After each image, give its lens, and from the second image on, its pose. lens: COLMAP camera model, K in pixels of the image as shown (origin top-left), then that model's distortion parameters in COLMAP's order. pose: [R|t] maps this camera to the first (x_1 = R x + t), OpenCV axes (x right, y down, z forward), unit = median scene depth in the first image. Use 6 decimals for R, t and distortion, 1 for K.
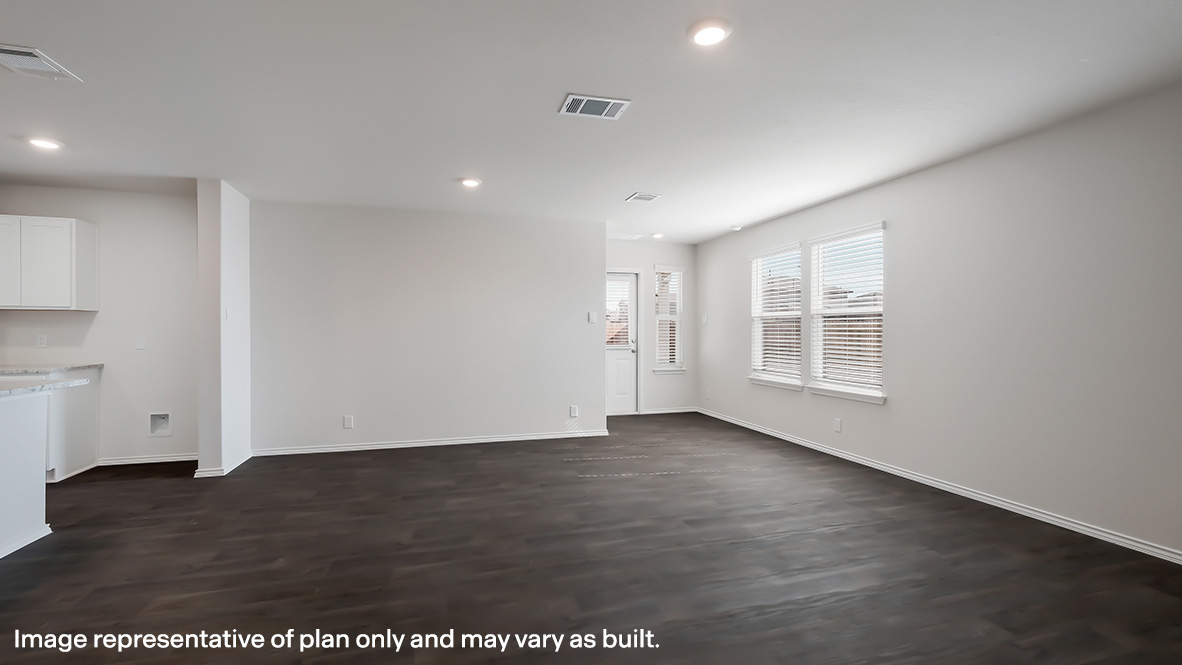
lens RADIAL K [[529.6, 0, 591.0], [0, 529.6, 332.5], [0, 0, 1]] dist [0.000368, -0.000116]
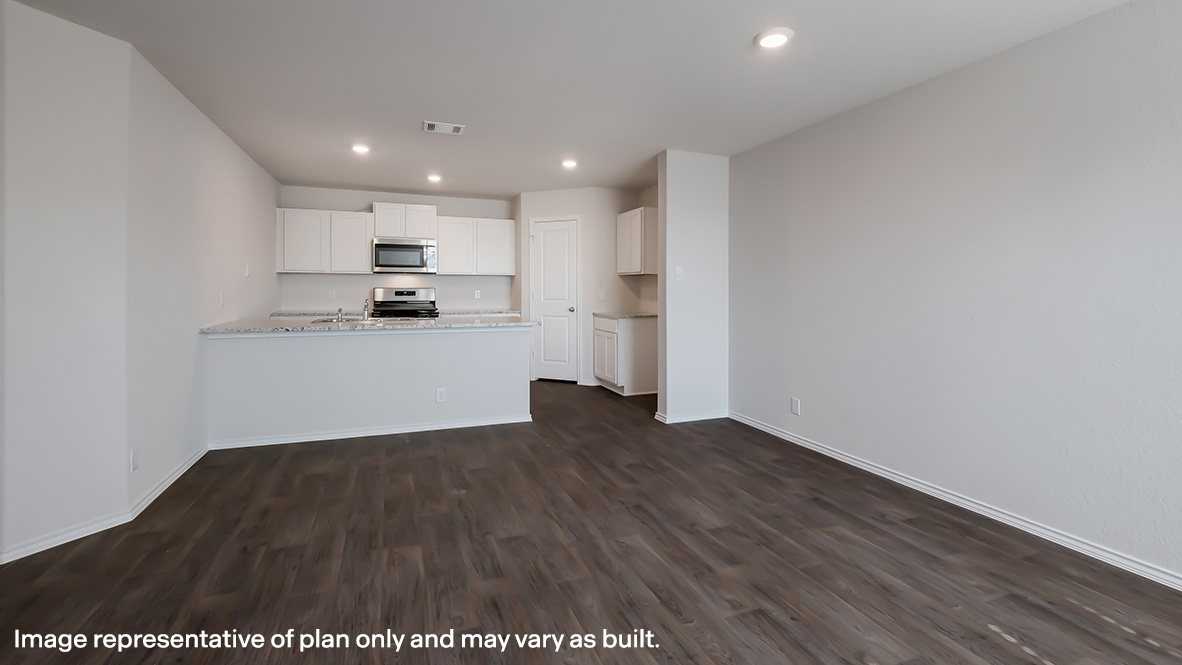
lens RADIAL K [[504.2, 0, 585.3], [0, 504.2, 306.6], [0, 0, 1]] dist [-0.004794, -0.000507]
pose [[0.080596, 0.037750, -0.996032, 0.348108], [-0.013875, 0.999228, 0.036748, -0.007466], [0.996650, 0.010858, 0.081058, 0.813950]]
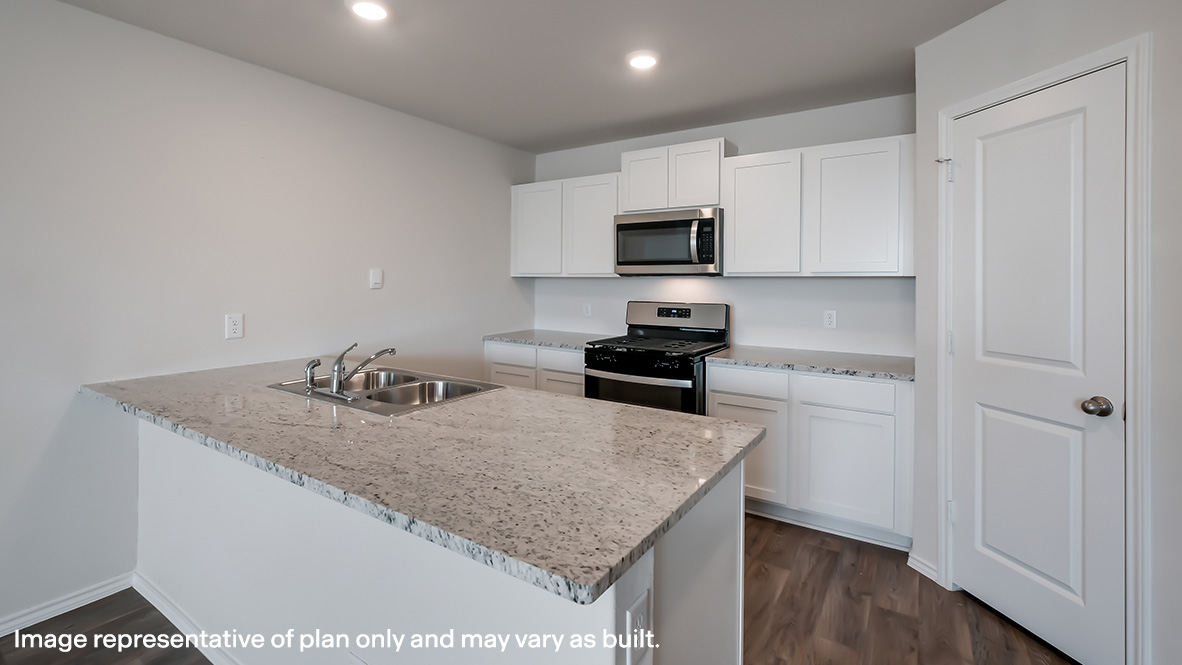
lens RADIAL K [[513.5, 0, 594.8], [0, 513.5, 280.4], [0, 0, 1]] dist [-0.002122, -0.000253]
pose [[-0.763145, -0.003559, -0.646218, -0.673582], [-0.009685, 0.999936, 0.005931, -0.042557], [0.646155, 0.010785, -0.763130, 0.956976]]
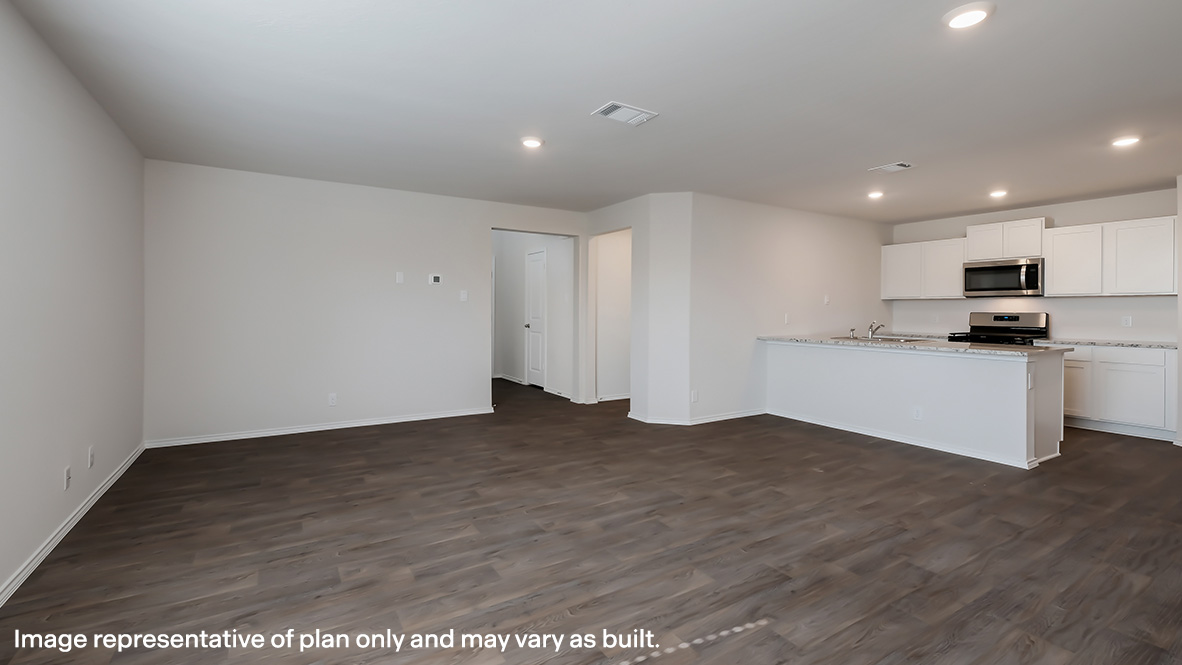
lens RADIAL K [[504.2, 0, 585.3], [0, 504.2, 306.6], [0, 0, 1]] dist [-0.004794, -0.000507]
pose [[-0.965477, -0.006008, -0.260421, 0.270428], [-0.006051, 0.999981, -0.000634, -0.008483], [0.260420, 0.000963, -0.965495, 1.499374]]
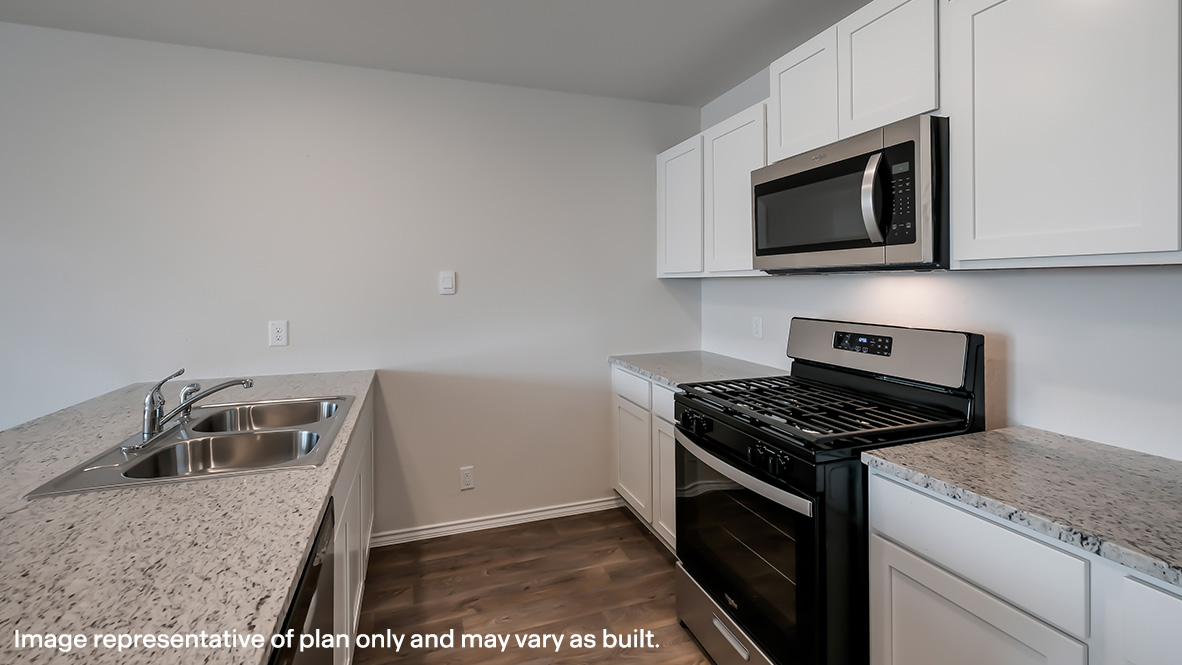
lens RADIAL K [[513.5, 0, 594.8], [0, 513.5, 280.4], [0, 0, 1]] dist [-0.002122, -0.000253]
pose [[-0.999130, 0.004707, -0.041435, -1.106756], [0.004633, 0.999988, 0.001872, -0.040509], [0.041444, 0.001678, -0.999139, 0.812191]]
